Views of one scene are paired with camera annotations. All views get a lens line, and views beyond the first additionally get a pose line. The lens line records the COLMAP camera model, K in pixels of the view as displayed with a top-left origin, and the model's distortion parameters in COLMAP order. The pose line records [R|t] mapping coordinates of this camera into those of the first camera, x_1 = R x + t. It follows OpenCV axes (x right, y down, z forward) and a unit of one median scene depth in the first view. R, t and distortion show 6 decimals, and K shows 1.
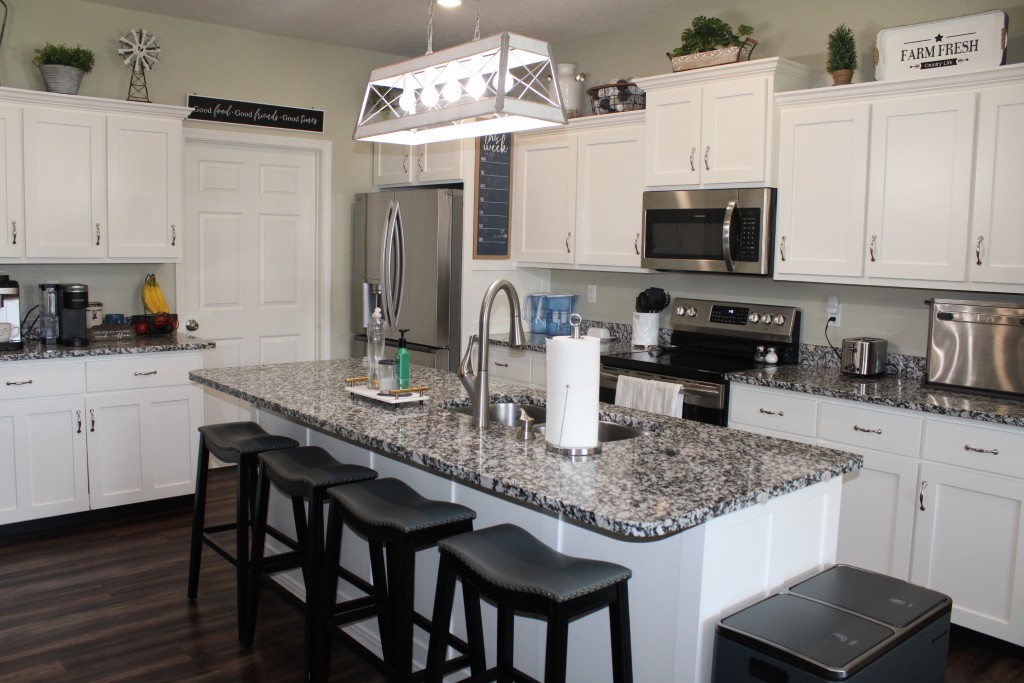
lens RADIAL K [[853.6, 0, 498.3], [0, 853.6, 337.3], [0, 0, 1]] dist [-0.157523, 0.135758]
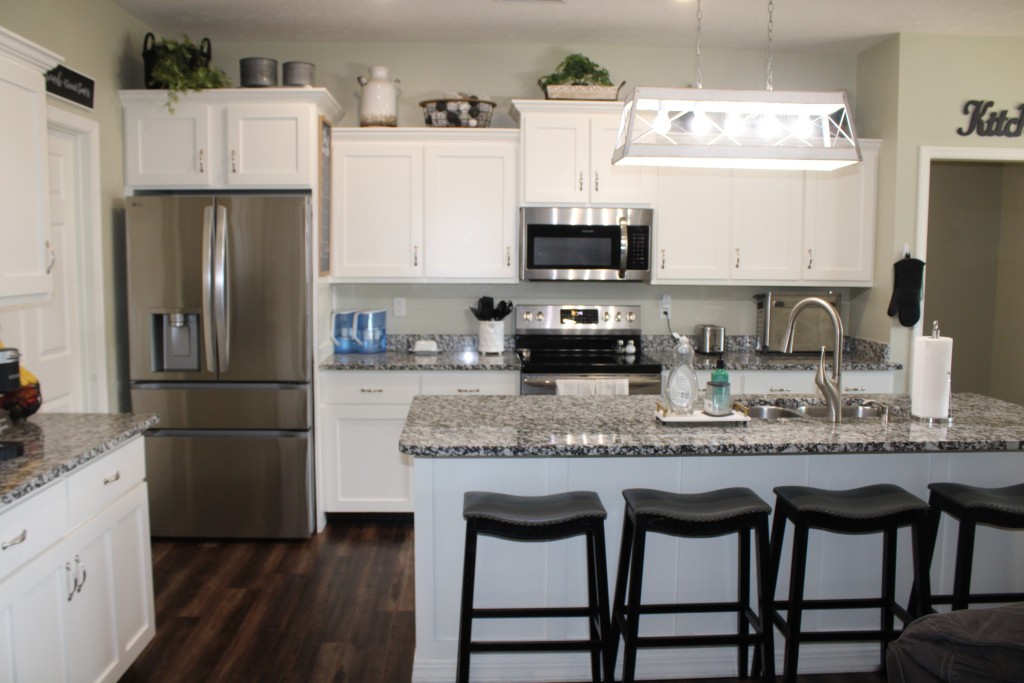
lens RADIAL K [[853.6, 0, 498.3], [0, 853.6, 337.3], [0, 0, 1]] dist [-0.157523, 0.135758]
pose [[0.619094, -0.094653, 0.779592, -0.753349], [0.089290, 0.994756, 0.049870, -0.070881], [-0.780225, 0.038735, 0.624299, 0.392896]]
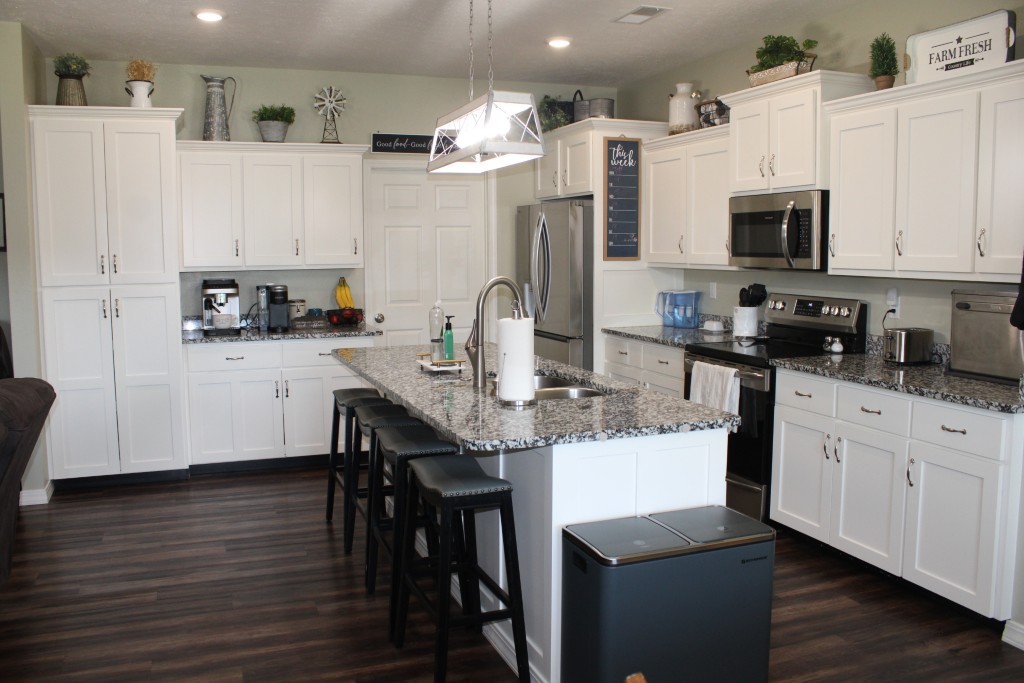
lens RADIAL K [[853.6, 0, 498.3], [0, 853.6, 337.3], [0, 0, 1]] dist [-0.157523, 0.135758]
pose [[0.939332, 0.008390, -0.342906, 0.288712], [-0.009359, 0.999956, -0.001171, 0.017238], [0.342881, 0.004309, 0.939369, -0.150845]]
